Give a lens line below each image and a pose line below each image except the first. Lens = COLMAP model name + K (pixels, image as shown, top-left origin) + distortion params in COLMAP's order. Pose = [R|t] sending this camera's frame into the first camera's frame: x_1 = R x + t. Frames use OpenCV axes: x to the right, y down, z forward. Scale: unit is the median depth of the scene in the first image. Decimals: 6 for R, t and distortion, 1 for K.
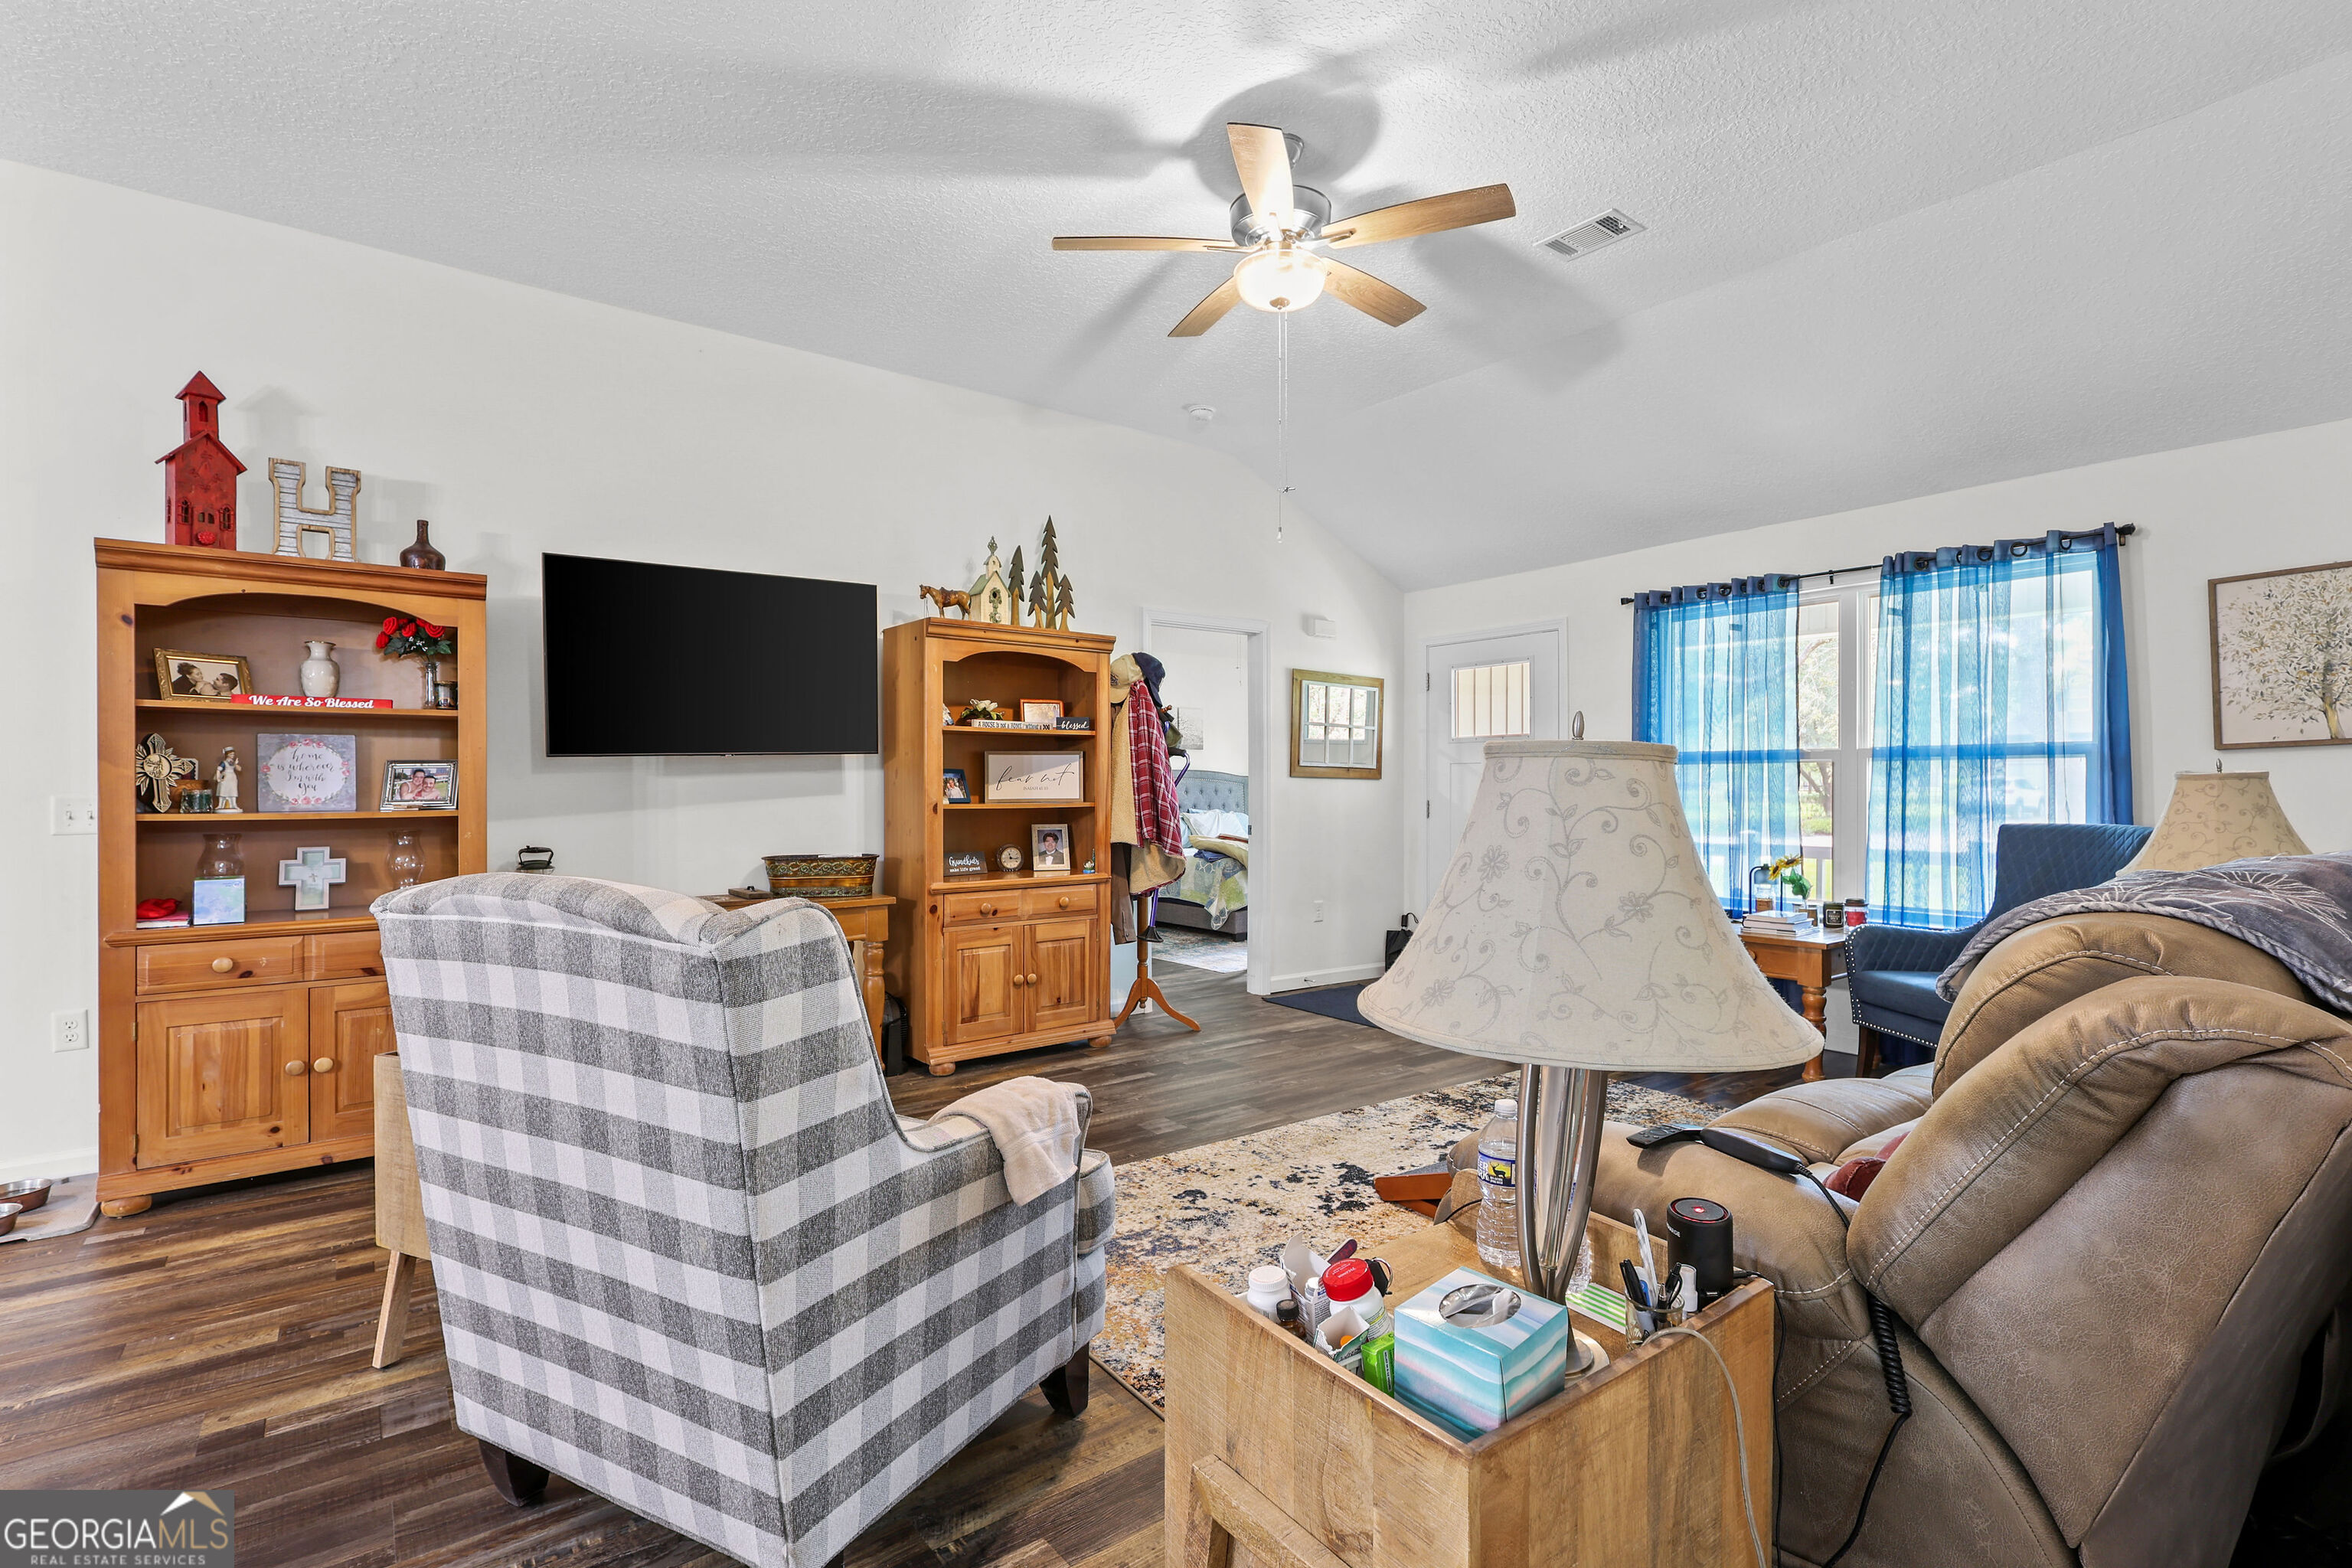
lens RADIAL K [[1097.4, 0, 1176.0], [0, 1097.4, 784.0], [0, 0, 1]] dist [0.001481, 0.000563]
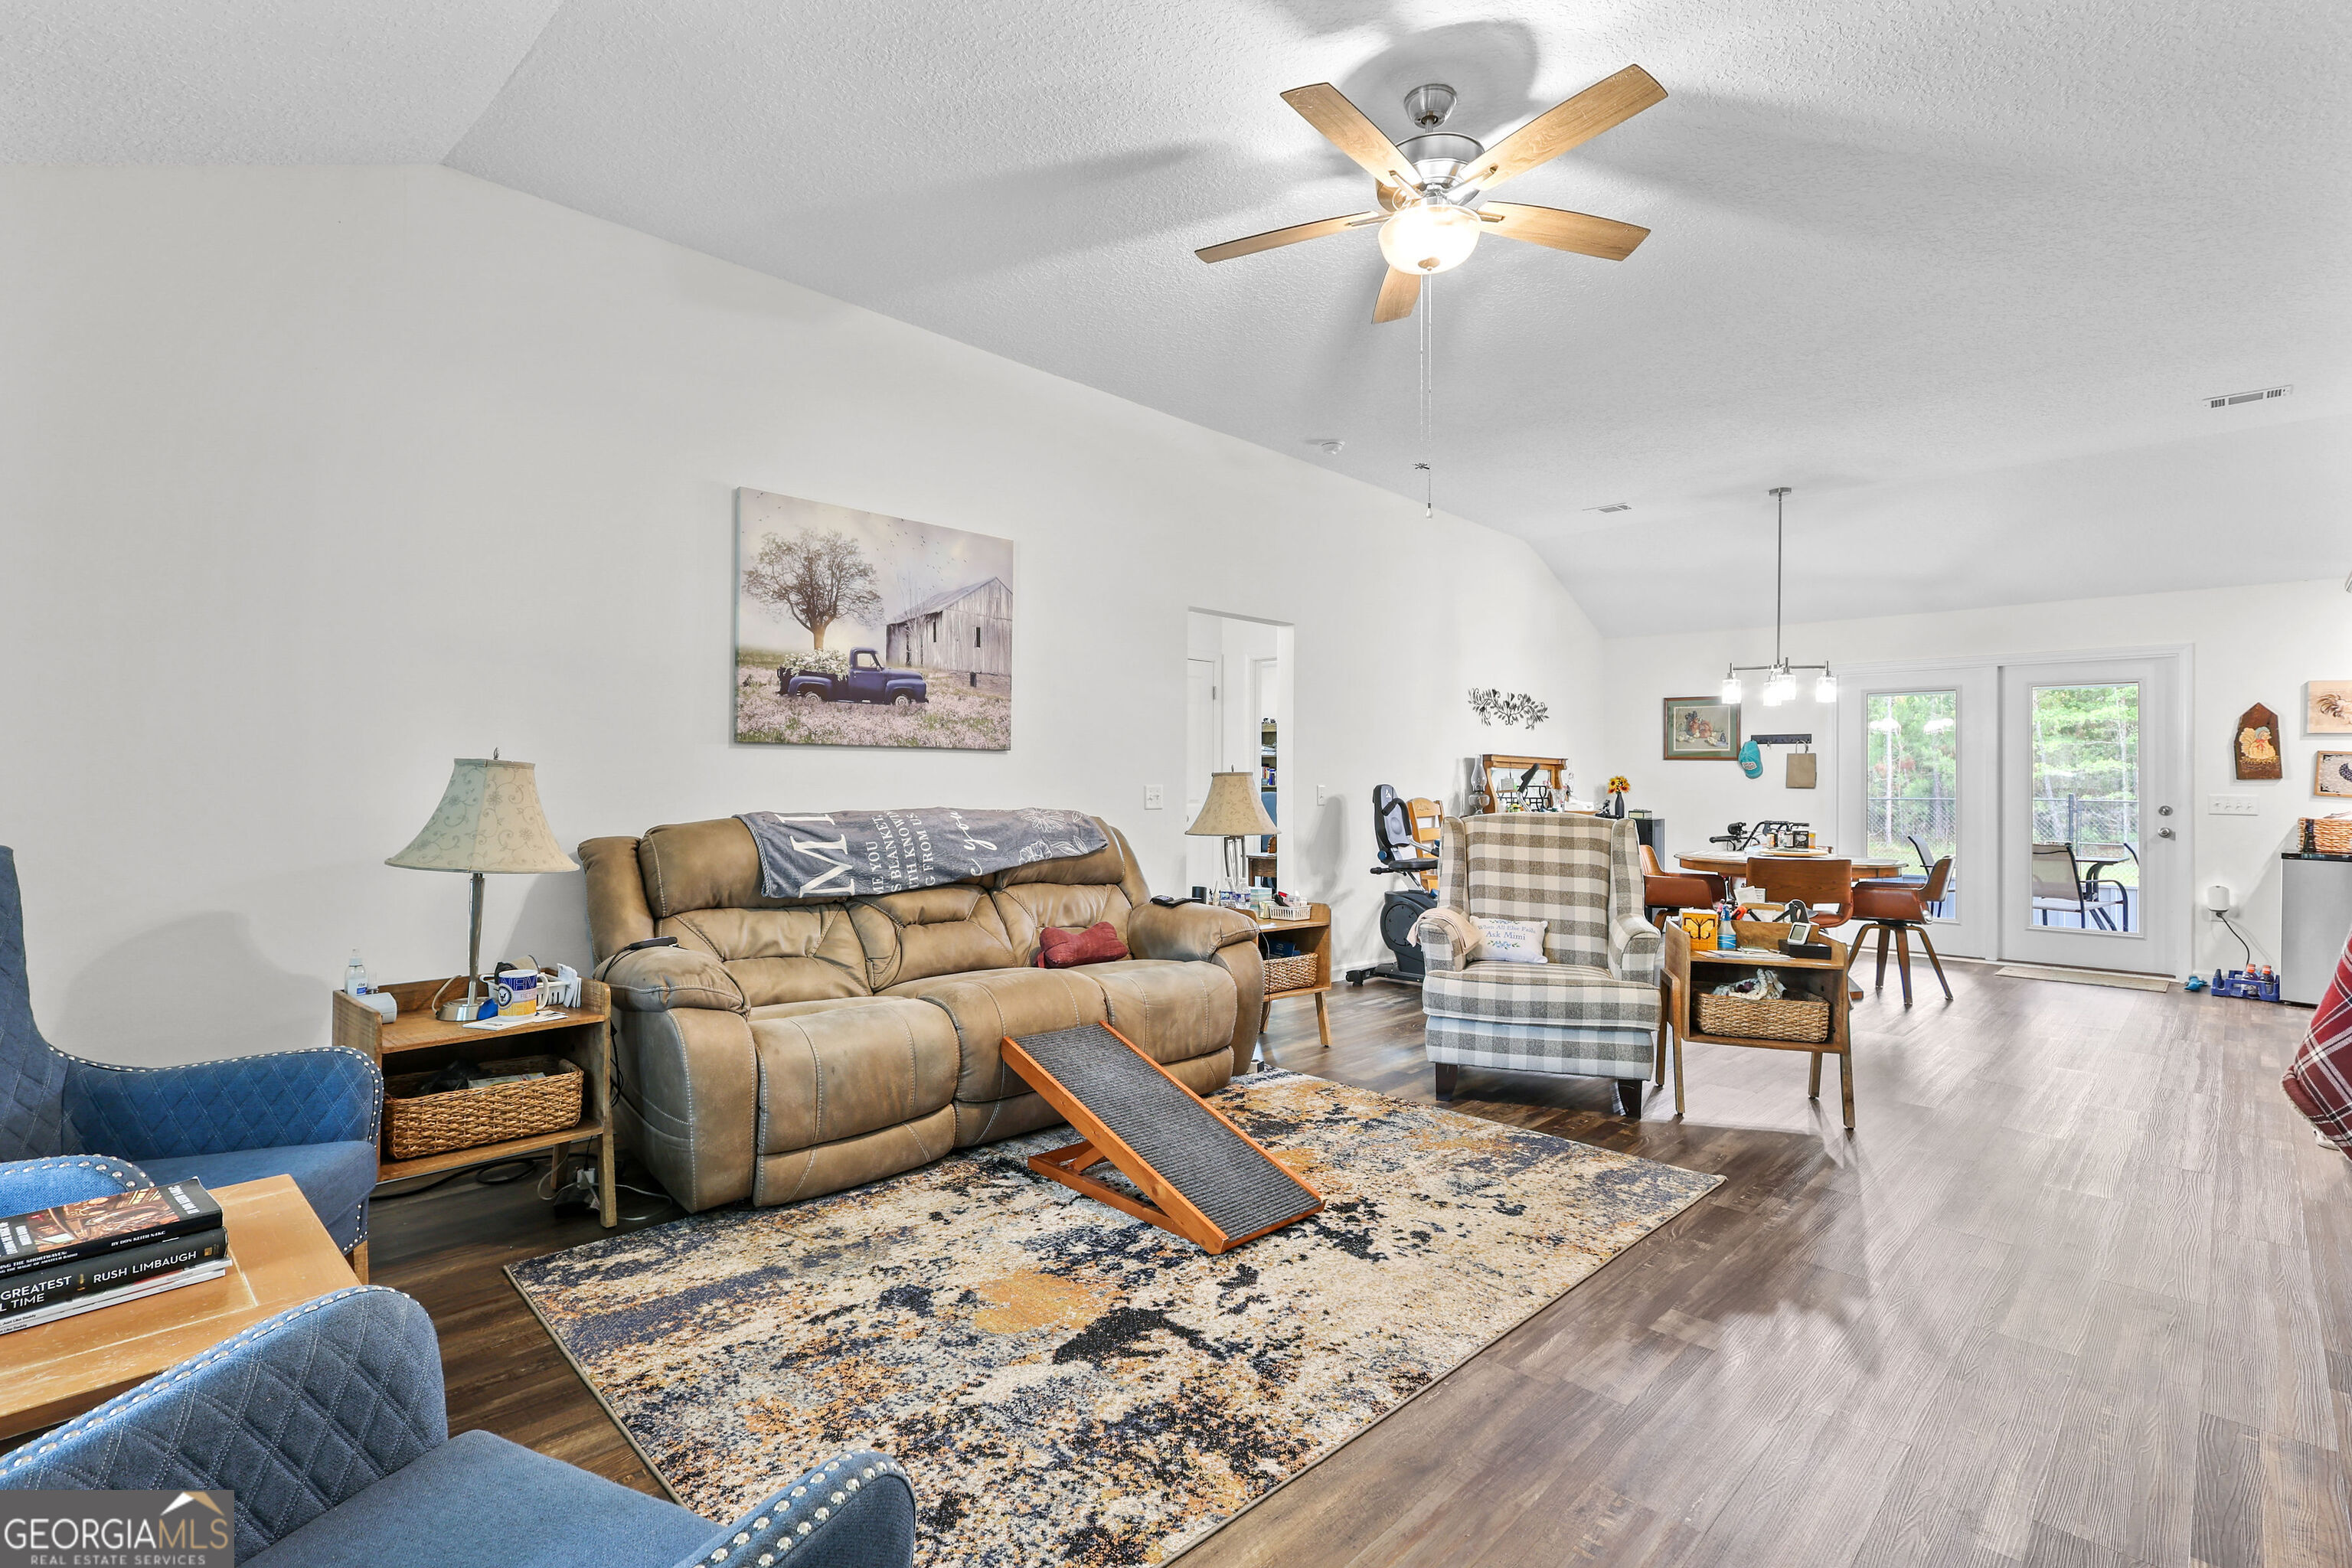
lens RADIAL K [[1085.1, 0, 1176.0], [0, 1085.1, 784.0], [0, 0, 1]] dist [-0.001818, 0.000185]
pose [[-0.988217, -0.007000, -0.152898, 0.364961], [-0.007188, 0.999974, 0.000674, 0.004137], [0.152889, 0.001765, -0.988242, 1.533441]]
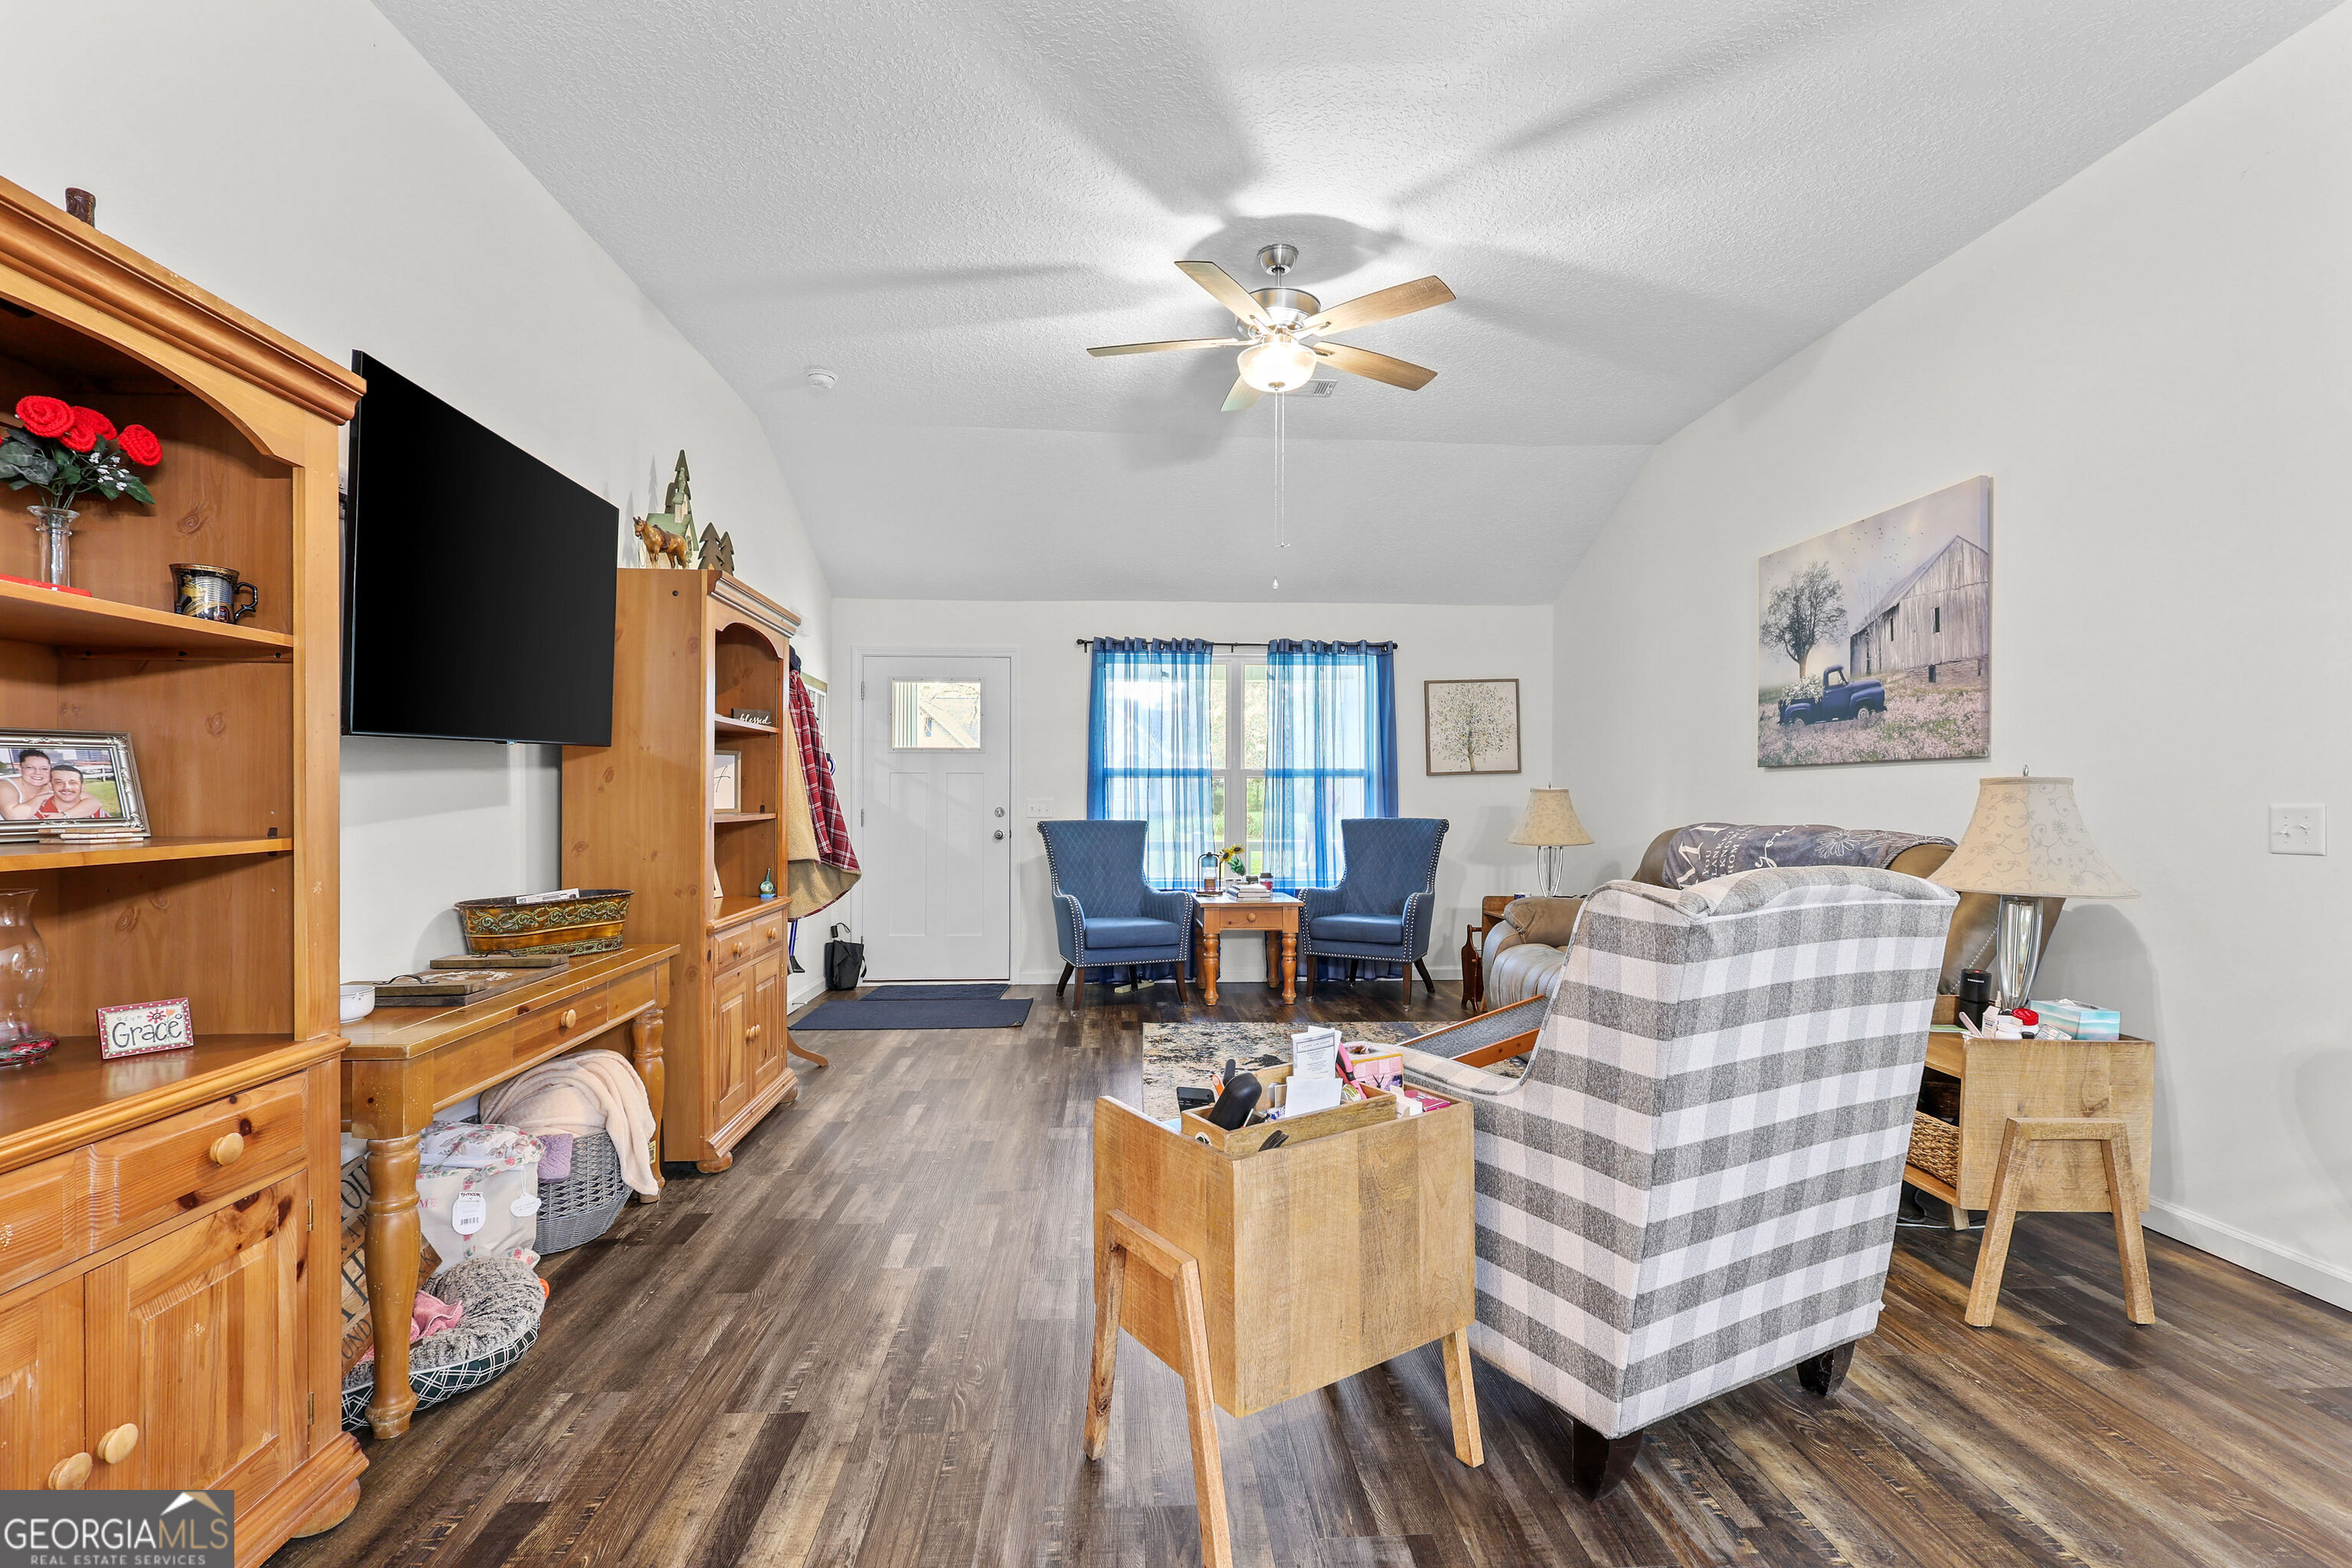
lens RADIAL K [[1097.4, 0, 1176.0], [0, 1097.4, 784.0], [0, 0, 1]] dist [0.001481, 0.000563]
pose [[0.546383, 0.011157, 0.837461, -0.775242], [-0.003379, 0.999932, -0.011117, 0.003870], [-0.837528, 0.003244, 0.546384, 0.365322]]
